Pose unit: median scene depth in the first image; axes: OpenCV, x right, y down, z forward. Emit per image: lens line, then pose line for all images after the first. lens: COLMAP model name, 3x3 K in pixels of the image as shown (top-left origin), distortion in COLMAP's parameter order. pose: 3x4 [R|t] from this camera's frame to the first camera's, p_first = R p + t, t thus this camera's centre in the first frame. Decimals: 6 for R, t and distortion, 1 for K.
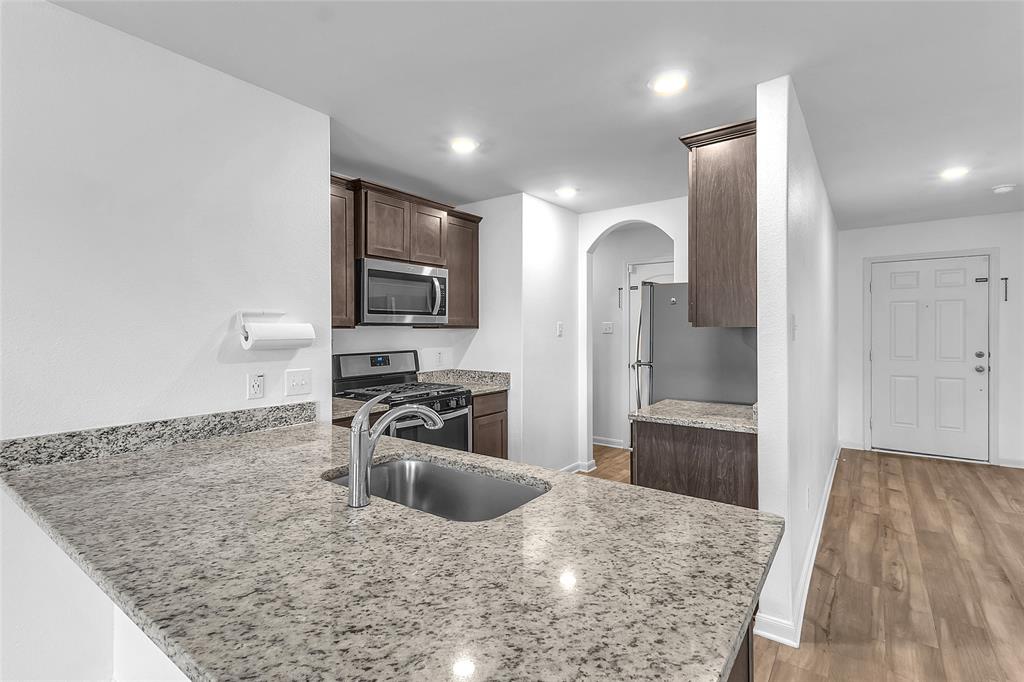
lens RADIAL K [[478.9, 0, 509.8], [0, 478.9, 332.7], [0, 0, 1]] dist [0.015594, -0.001021]
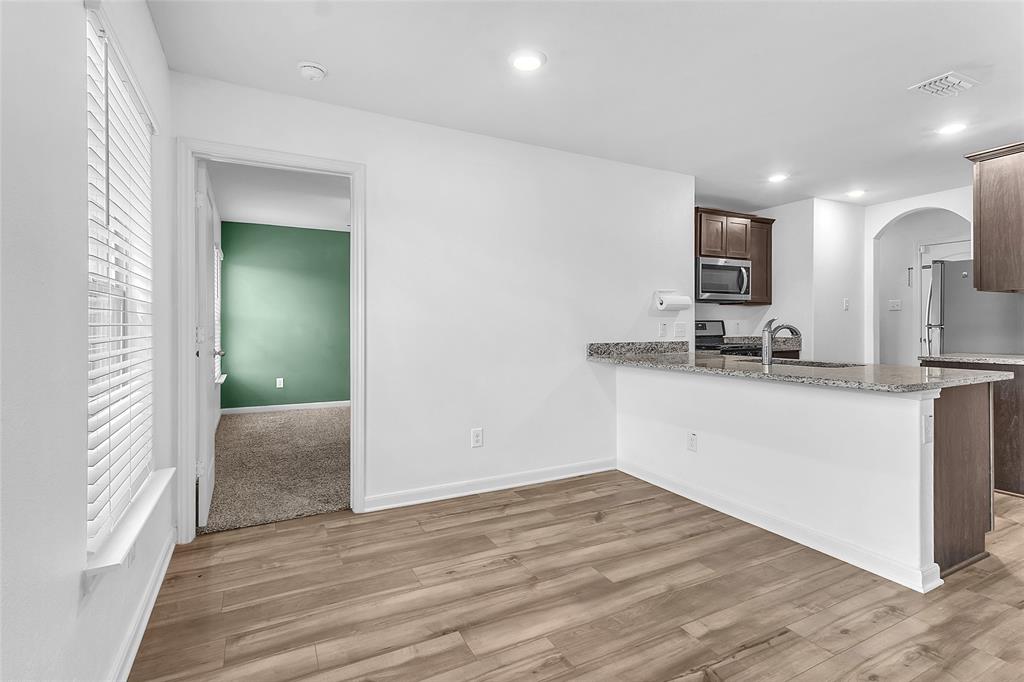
lens RADIAL K [[486.4, 0, 511.6], [0, 486.4, 327.2], [0, 0, 1]] dist [0.015775, -0.000279]
pose [[0.898651, -0.002215, -0.438658, -0.137217], [0.001533, 0.999997, -0.001909, 0.063021], [0.438661, 0.001044, 0.898652, -0.588783]]
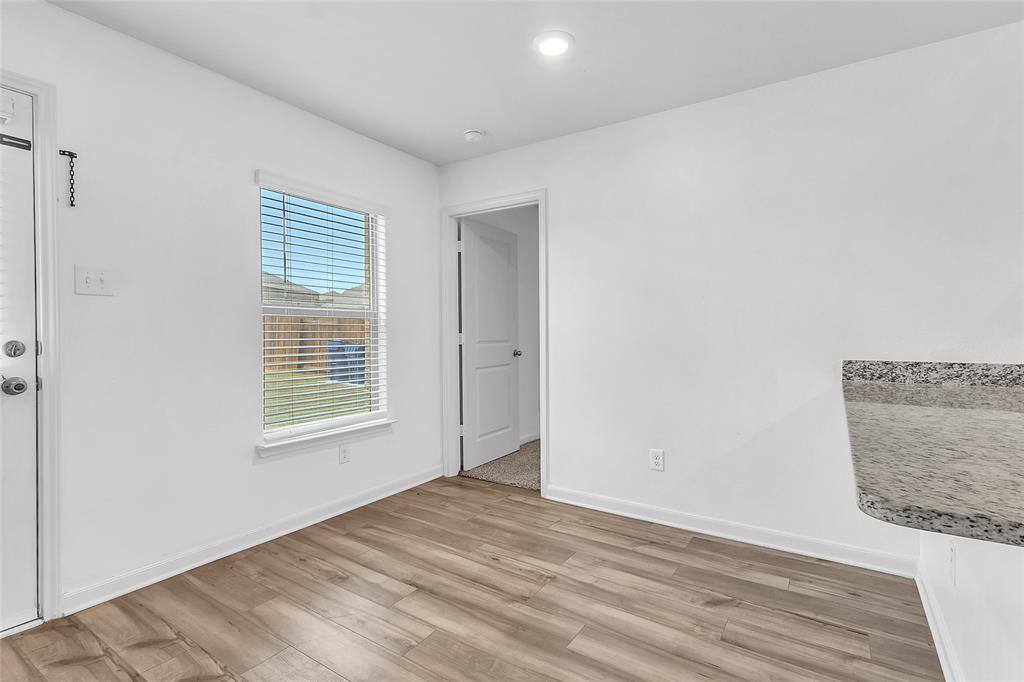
lens RADIAL K [[491.5, 0, 514.4], [0, 491.5, 337.6], [0, 0, 1]] dist [0.015196, -0.000348]
pose [[0.053234, 0.008475, -0.998546, 0.208917], [-0.003597, 0.999959, 0.008295, 0.061069], [0.998576, 0.003150, 0.053262, -0.061776]]
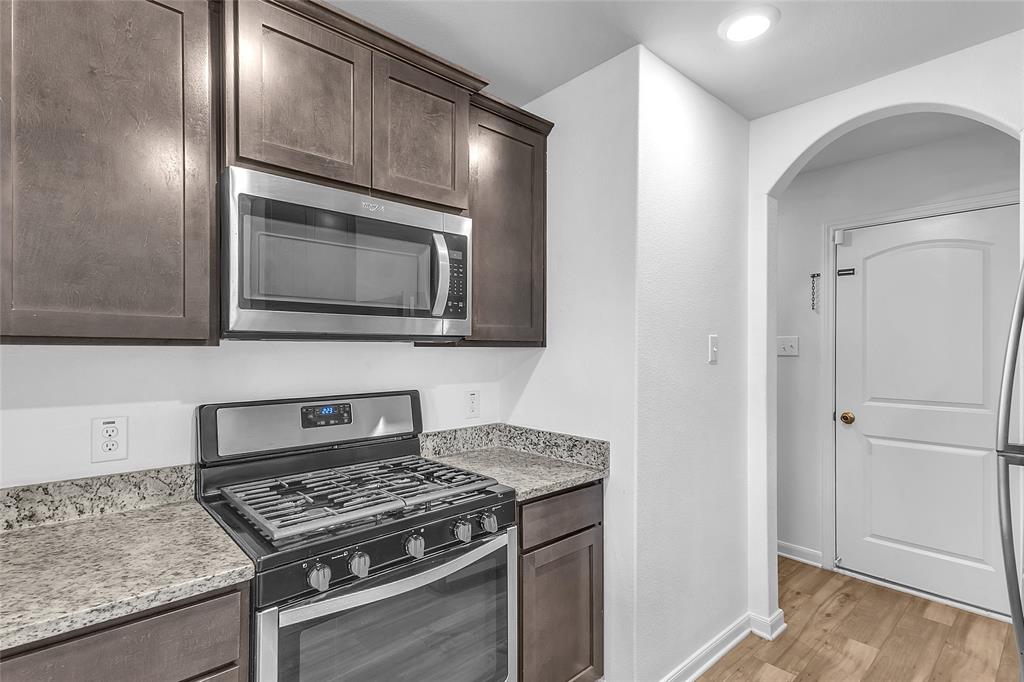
lens RADIAL K [[488.6, 0, 513.1], [0, 488.6, 343.6], [0, 0, 1]] dist [0.019341, -0.000216]
pose [[0.979983, 0.001454, -0.199078, 0.004097], [-0.004552, 0.999876, -0.015106, -0.004773], [0.199031, 0.015710, 0.979867, 0.570238]]
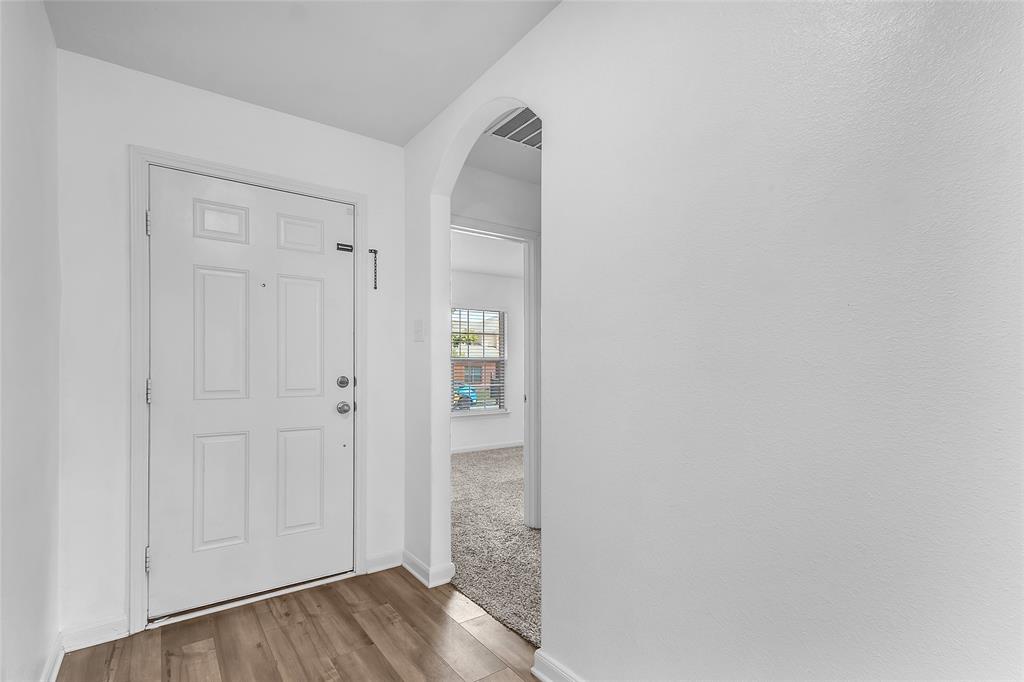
lens RADIAL K [[499.2, 0, 514.5], [0, 499.2, 359.7], [0, 0, 1]] dist [0.018698, -0.000392]
pose [[0.317637, 0.007491, 0.948183, 0.655020], [0.004516, 0.999945, -0.009413, 0.035454], [-0.948202, 0.007272, 0.317585, 0.848179]]
